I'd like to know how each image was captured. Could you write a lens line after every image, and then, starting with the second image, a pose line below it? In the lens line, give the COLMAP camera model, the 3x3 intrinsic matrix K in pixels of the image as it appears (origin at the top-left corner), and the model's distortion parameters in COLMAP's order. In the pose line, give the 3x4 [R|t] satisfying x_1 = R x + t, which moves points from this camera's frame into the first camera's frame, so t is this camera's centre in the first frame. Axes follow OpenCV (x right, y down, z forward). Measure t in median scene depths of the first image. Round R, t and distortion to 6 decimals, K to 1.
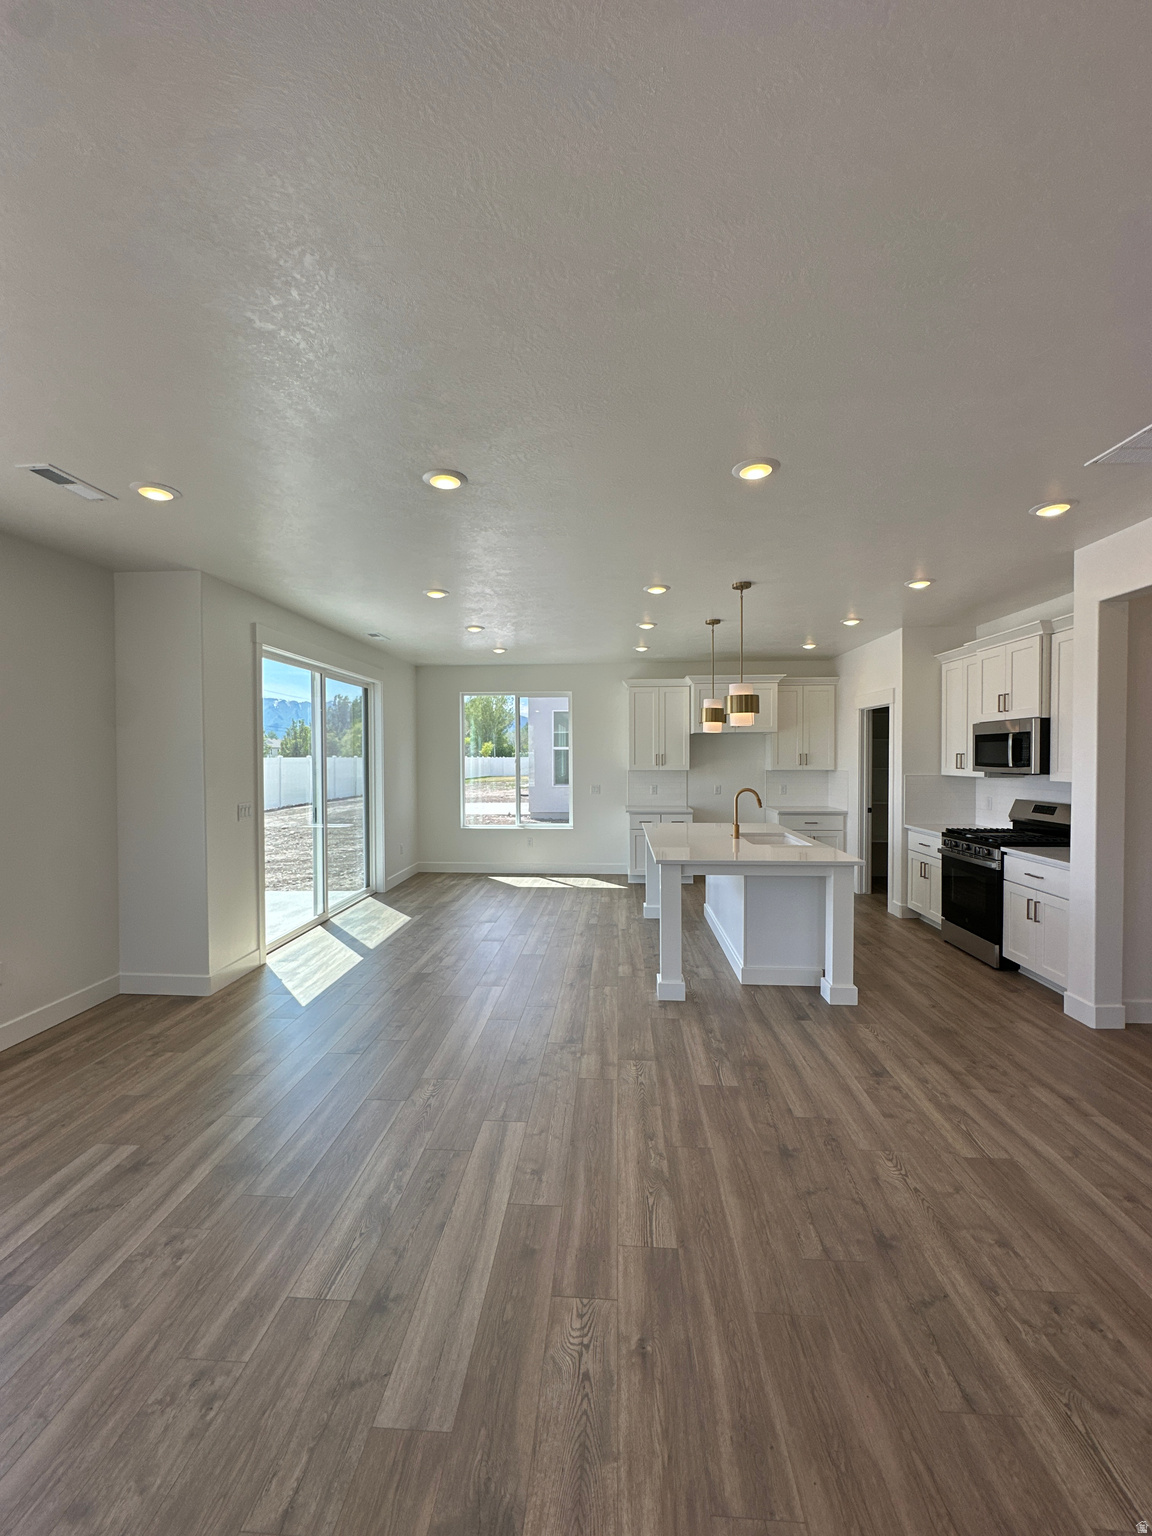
lens RADIAL K [[616.3, 0, 574.7], [0, 616.3, 770.8], [0, 0, 1]] dist [-0.005926, 0.000555]
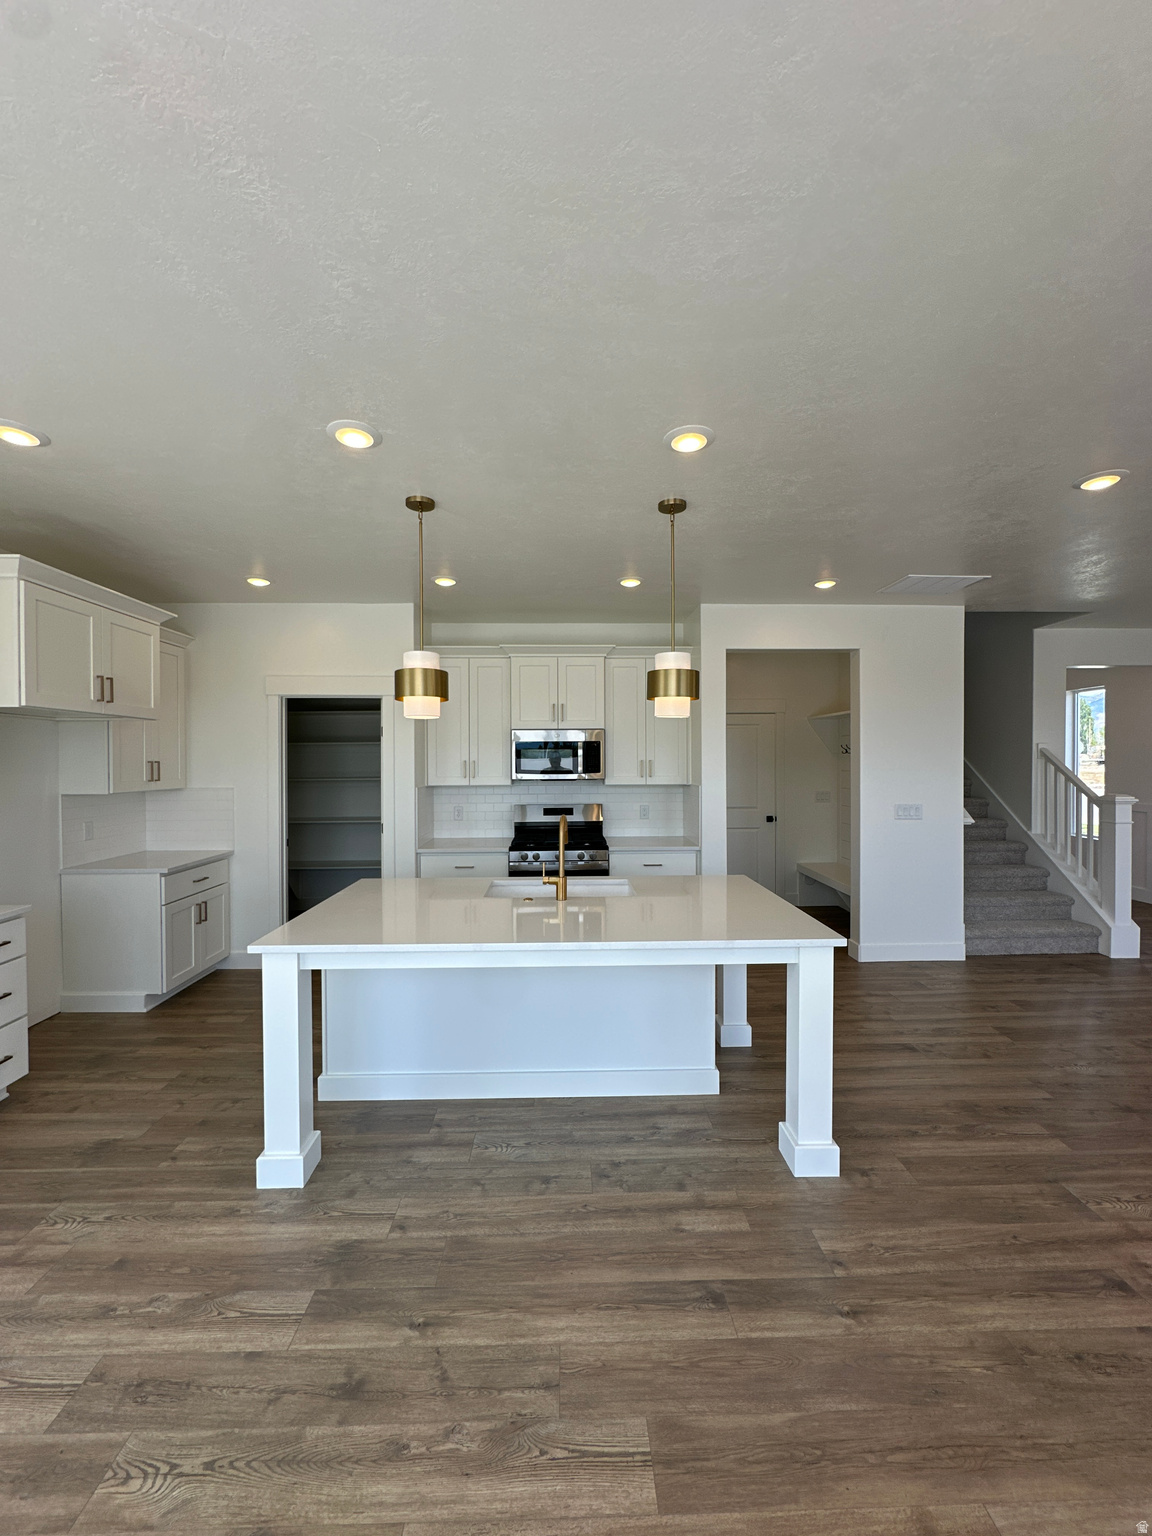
lens RADIAL K [[618.5, 0, 573.3], [0, 618.5, 766.4], [0, 0, 1]] dist [-0.005488, 0.001165]
pose [[-0.090804, -0.003882, 0.995861, -0.377082], [0.029250, 0.999551, 0.006563, -0.026632], [-0.995439, 0.029725, -0.090649, 1.146302]]
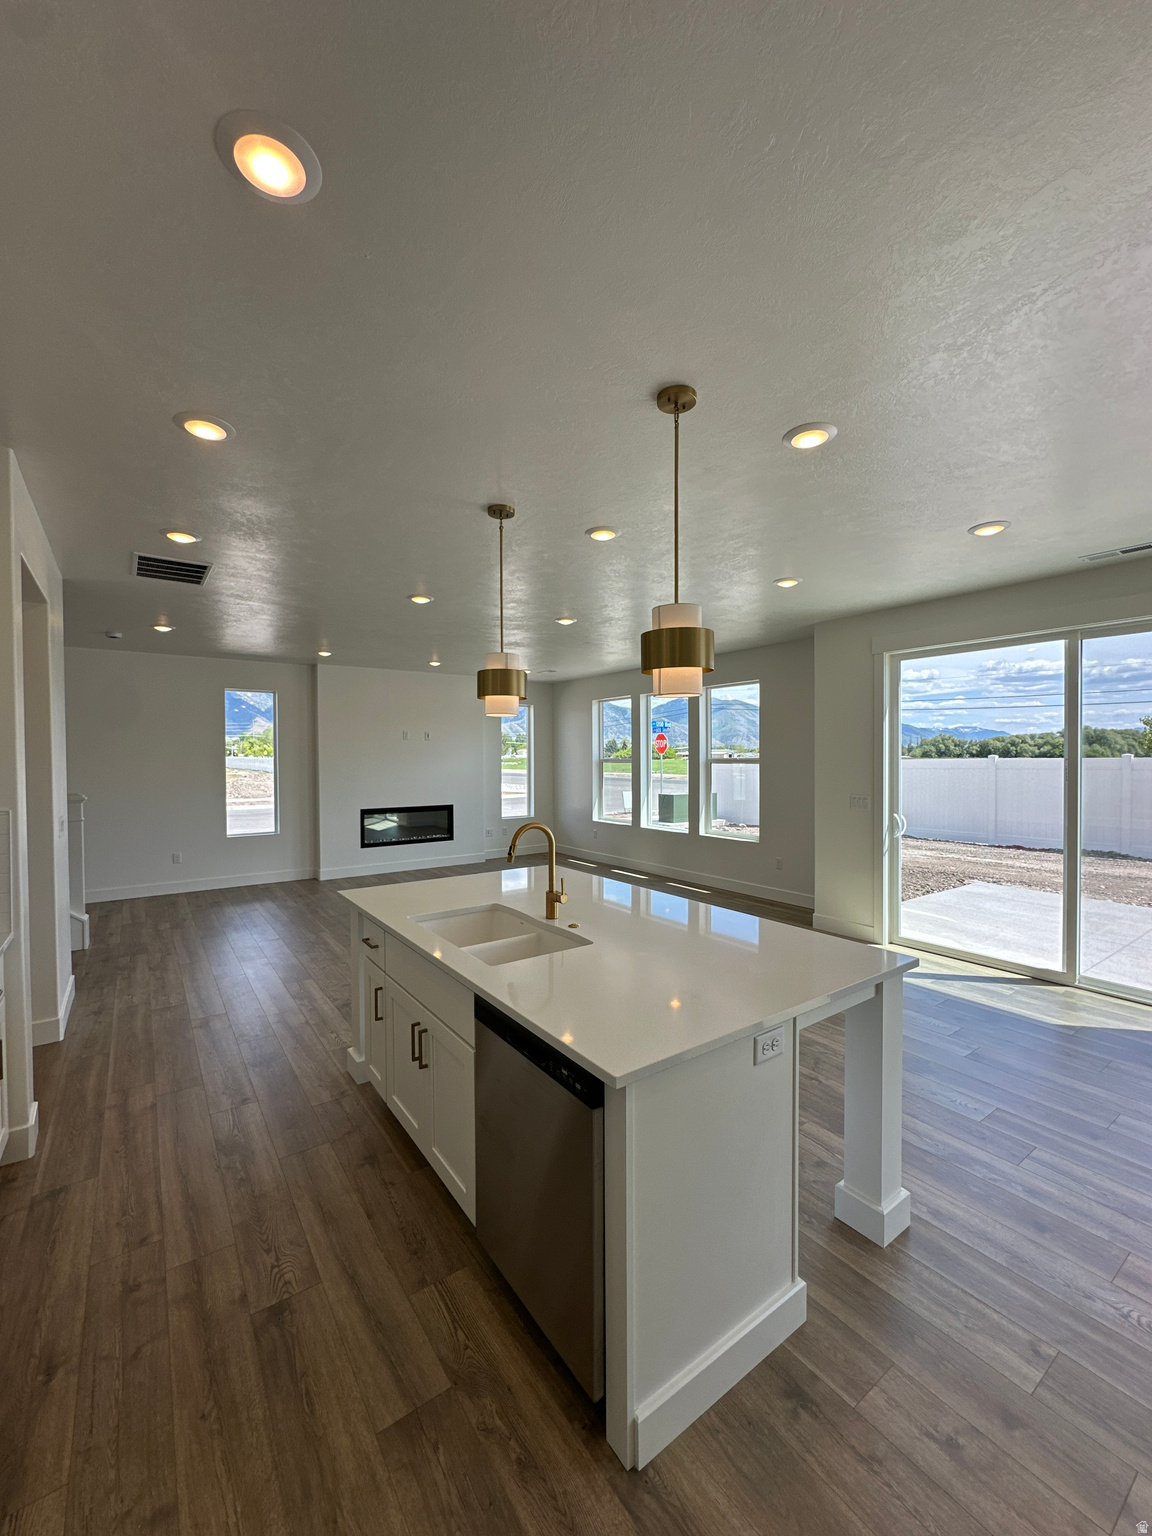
lens RADIAL K [[616.3, 0, 574.7], [0, 616.3, 770.8], [0, 0, 1]] dist [-0.005926, 0.000555]
pose [[-0.773308, 0.020950, -0.633684, 0.634137], [-0.008245, 0.999037, 0.043090, -0.040934], [0.633977, 0.038546, -0.772391, 1.554501]]
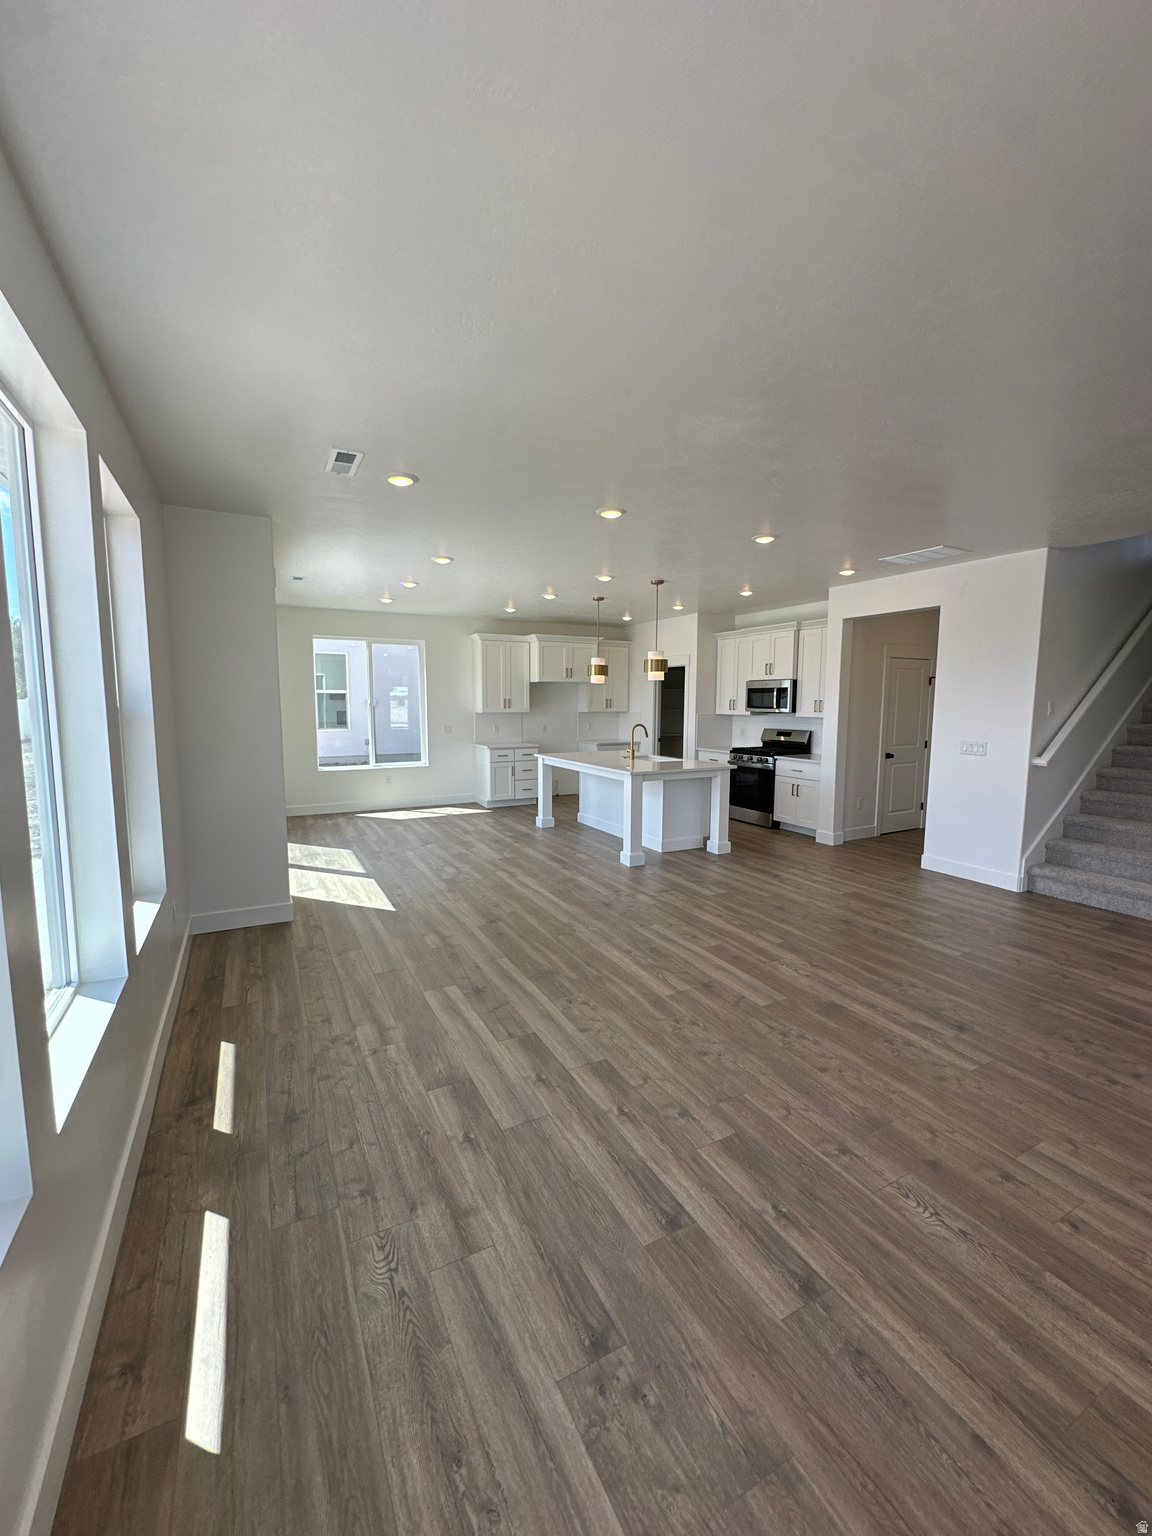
lens RADIAL K [[618.5, 0, 573.3], [0, 618.5, 766.4], [0, 0, 1]] dist [-0.005488, 0.001165]
pose [[0.853486, -0.050866, 0.518628, -0.654860], [0.007167, 0.996276, 0.085918, 0.002542], [-0.521067, -0.069613, 0.850672, -0.157467]]
